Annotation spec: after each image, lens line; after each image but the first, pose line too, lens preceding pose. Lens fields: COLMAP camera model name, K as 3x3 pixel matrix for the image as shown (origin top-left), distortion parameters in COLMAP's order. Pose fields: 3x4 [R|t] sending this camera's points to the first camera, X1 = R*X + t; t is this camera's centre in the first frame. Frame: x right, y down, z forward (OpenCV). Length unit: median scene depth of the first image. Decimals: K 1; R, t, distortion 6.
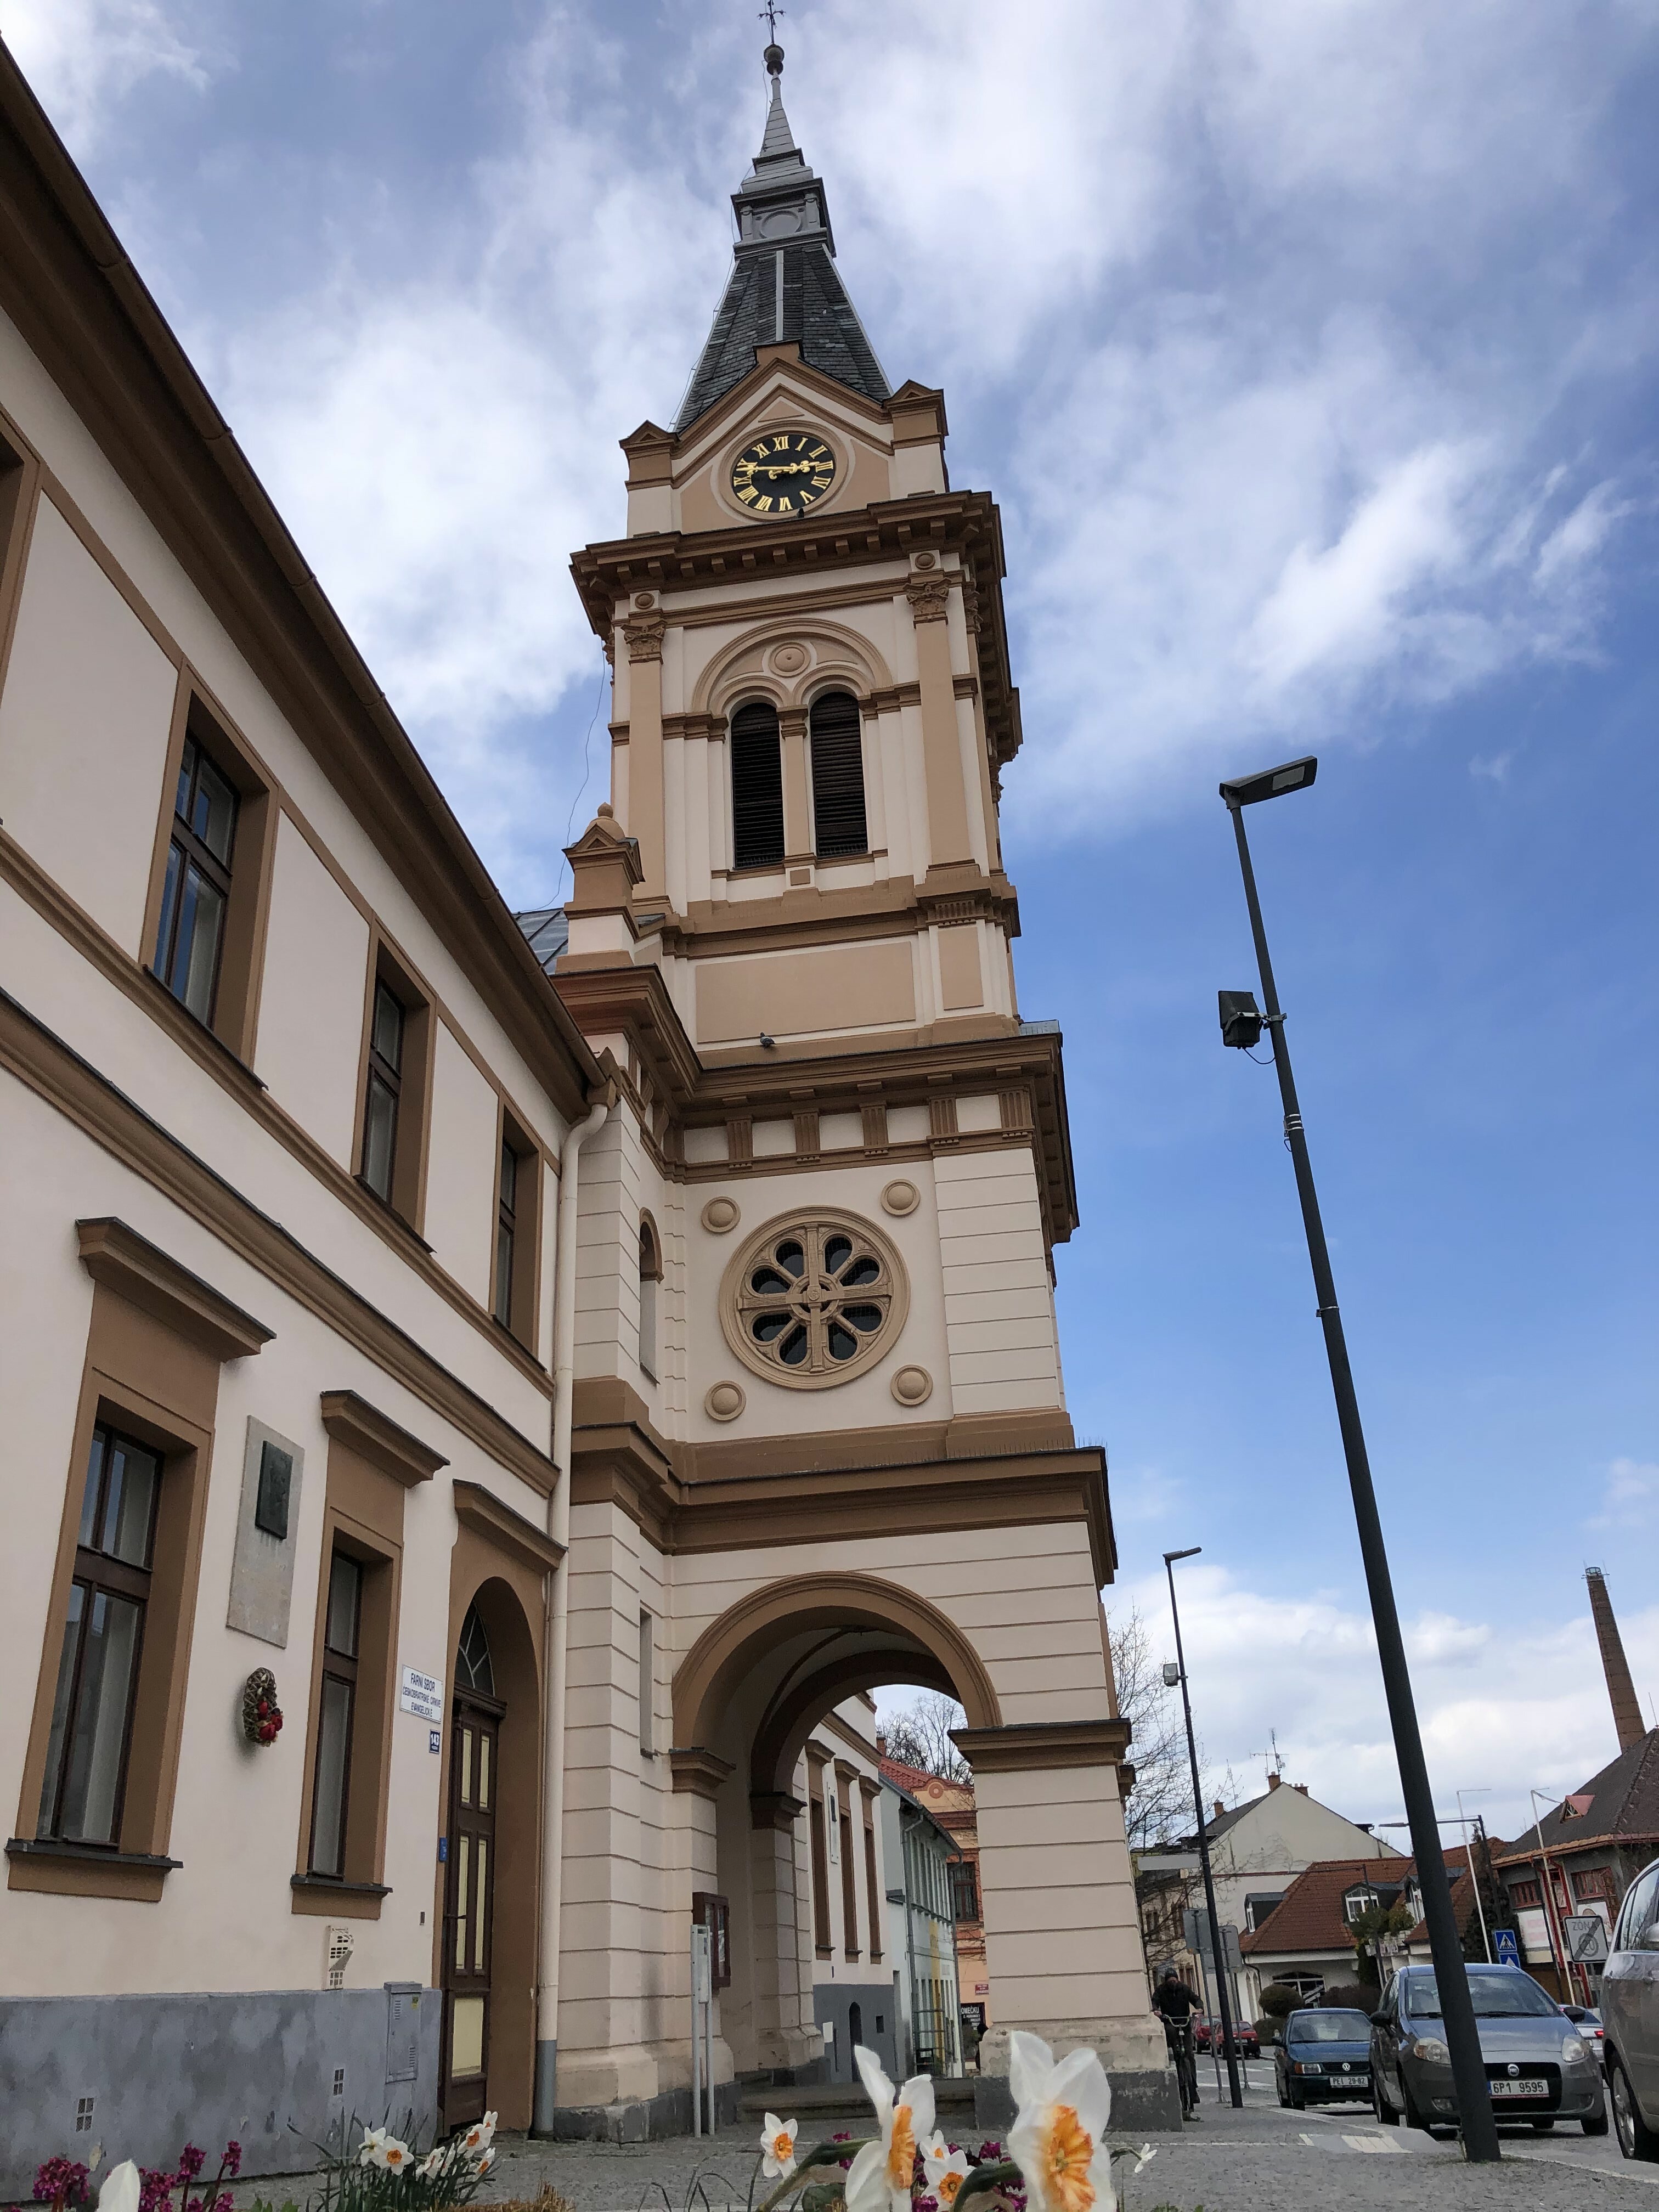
lens RADIAL K [[1789.4, 0, 829.5], [0, 1789.4, 1106.0], [0, 0, 1]] dist [0.086545, -0.179004]
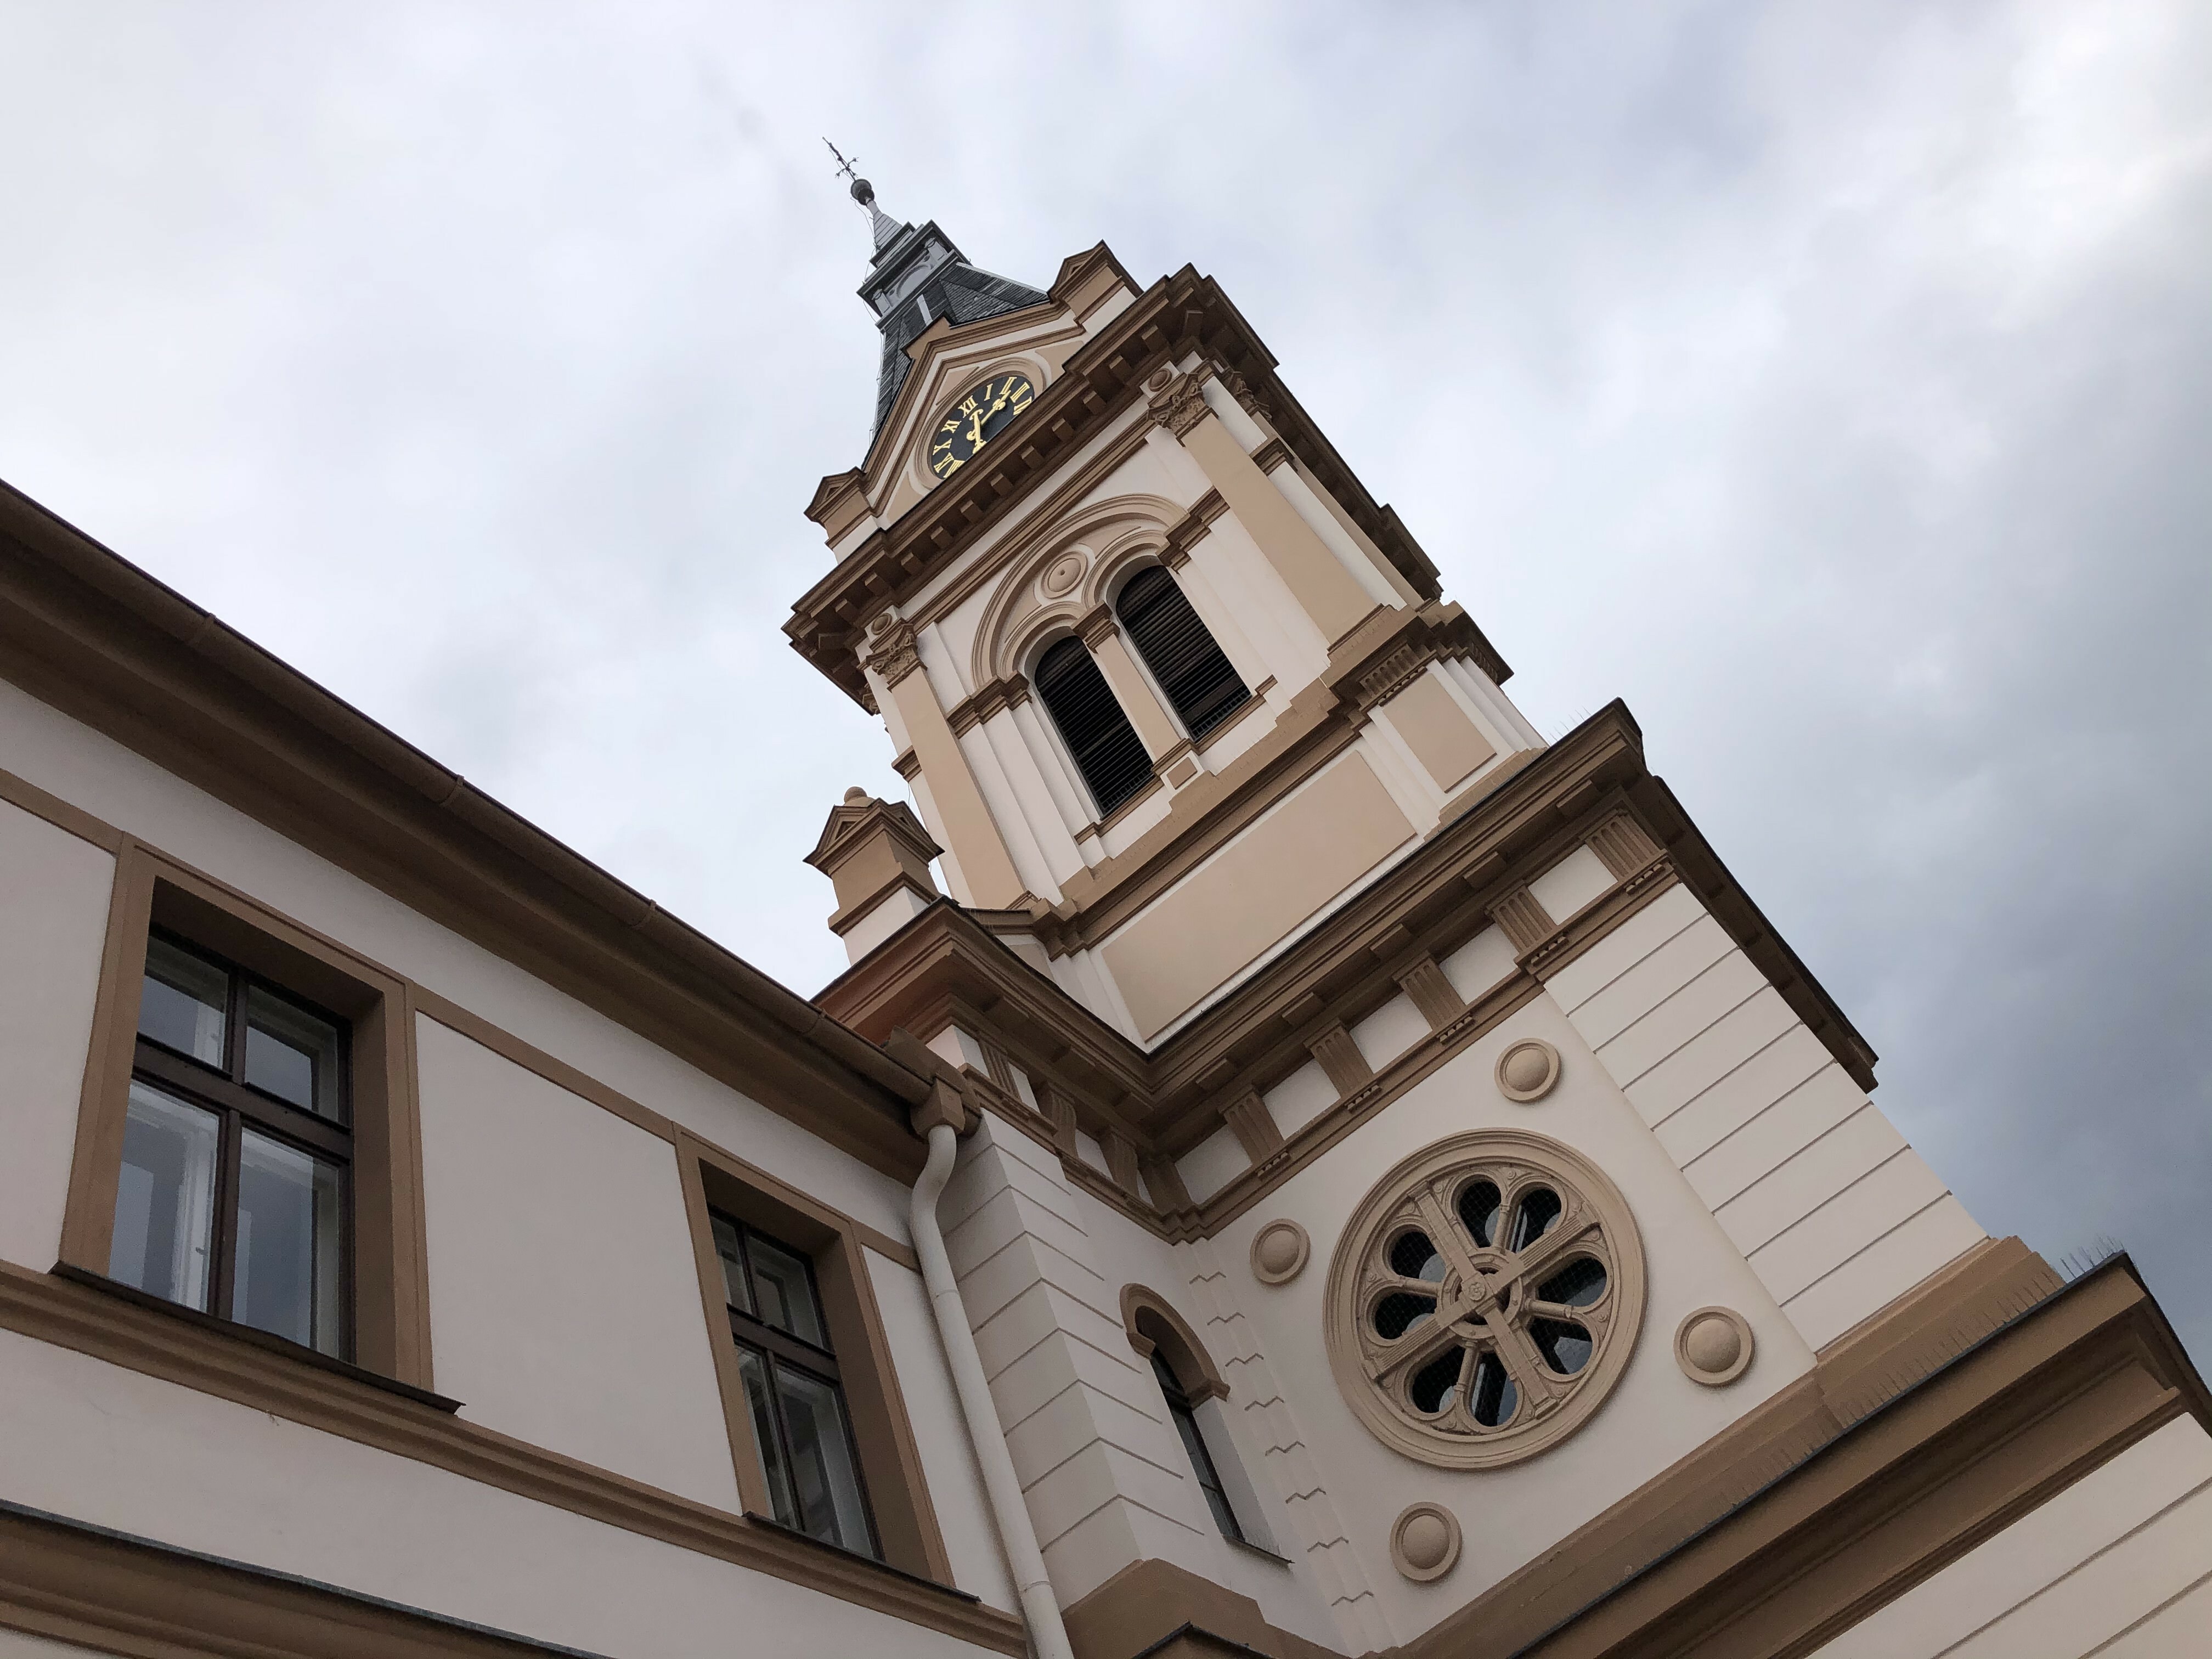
lens RADIAL K [[1789.4, 0, 1106.0], [0, 1789.4, 829.5], [0, 0, 1]] dist [0.086545, -0.179004]
pose [[0.853015, -0.508429, -0.117752, 0.028368], [0.442979, 0.824664, -0.351709, 0.117703], [0.275924, 0.247851, 0.928674, 0.361346]]
